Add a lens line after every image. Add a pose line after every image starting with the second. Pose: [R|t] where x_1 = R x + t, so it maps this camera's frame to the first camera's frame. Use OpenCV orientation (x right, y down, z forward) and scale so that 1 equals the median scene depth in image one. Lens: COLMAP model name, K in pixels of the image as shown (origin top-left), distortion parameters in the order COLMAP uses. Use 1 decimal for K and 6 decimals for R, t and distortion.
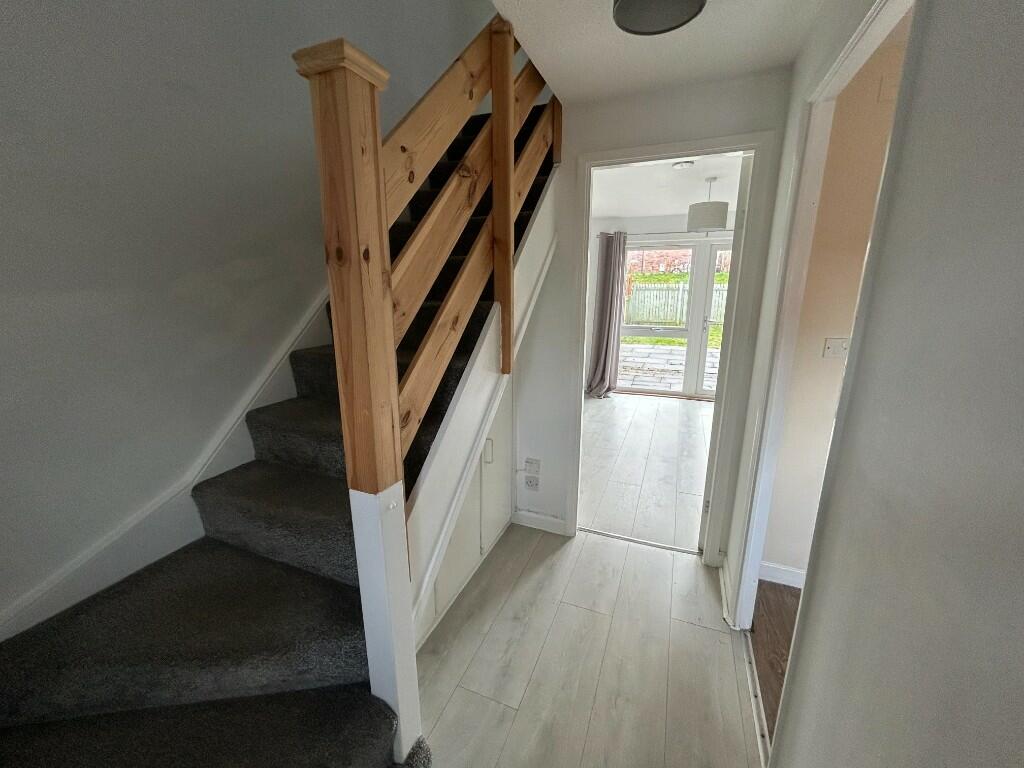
lens RADIAL K [[417.5, 0, 510.0], [0, 417.5, 382.4], [0, 0, 1]] dist [-0.001816, 0.000100]
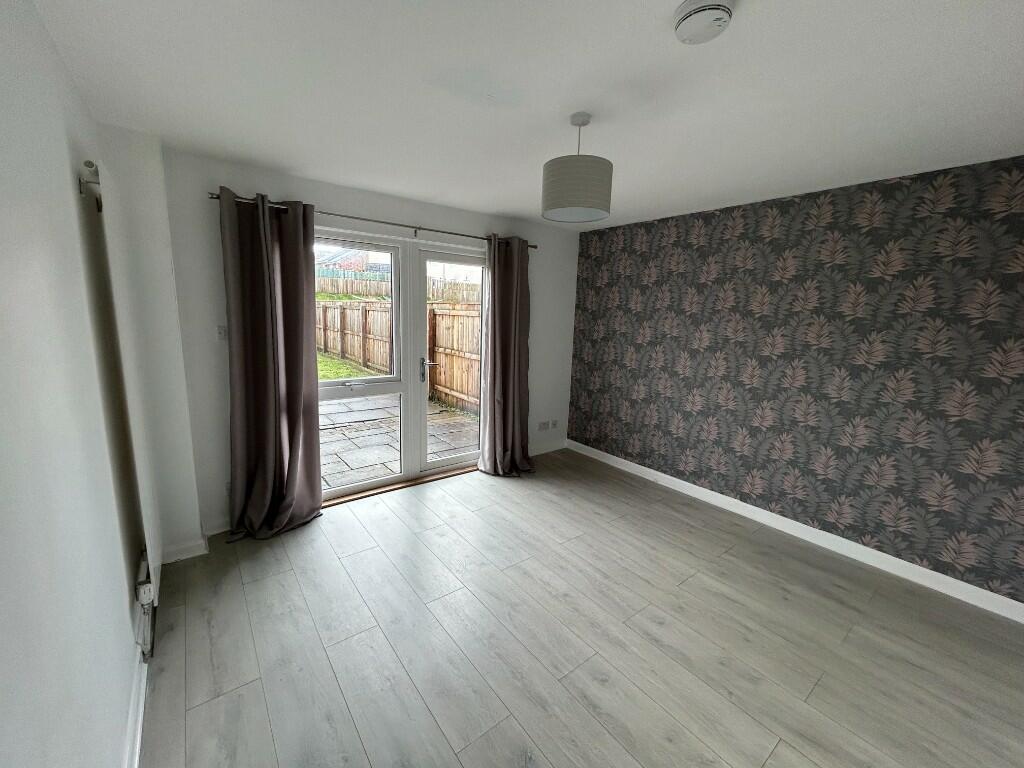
lens RADIAL K [[417.5, 0, 507.7], [0, 417.5, 379.1], [0, 0, 1]] dist [-0.001816, 0.000100]
pose [[0.514672, -0.147470, 0.844610, -0.010908], [0.184204, 0.981112, 0.059057, -0.046800], [-0.837366, 0.125185, 0.532115, 0.179002]]
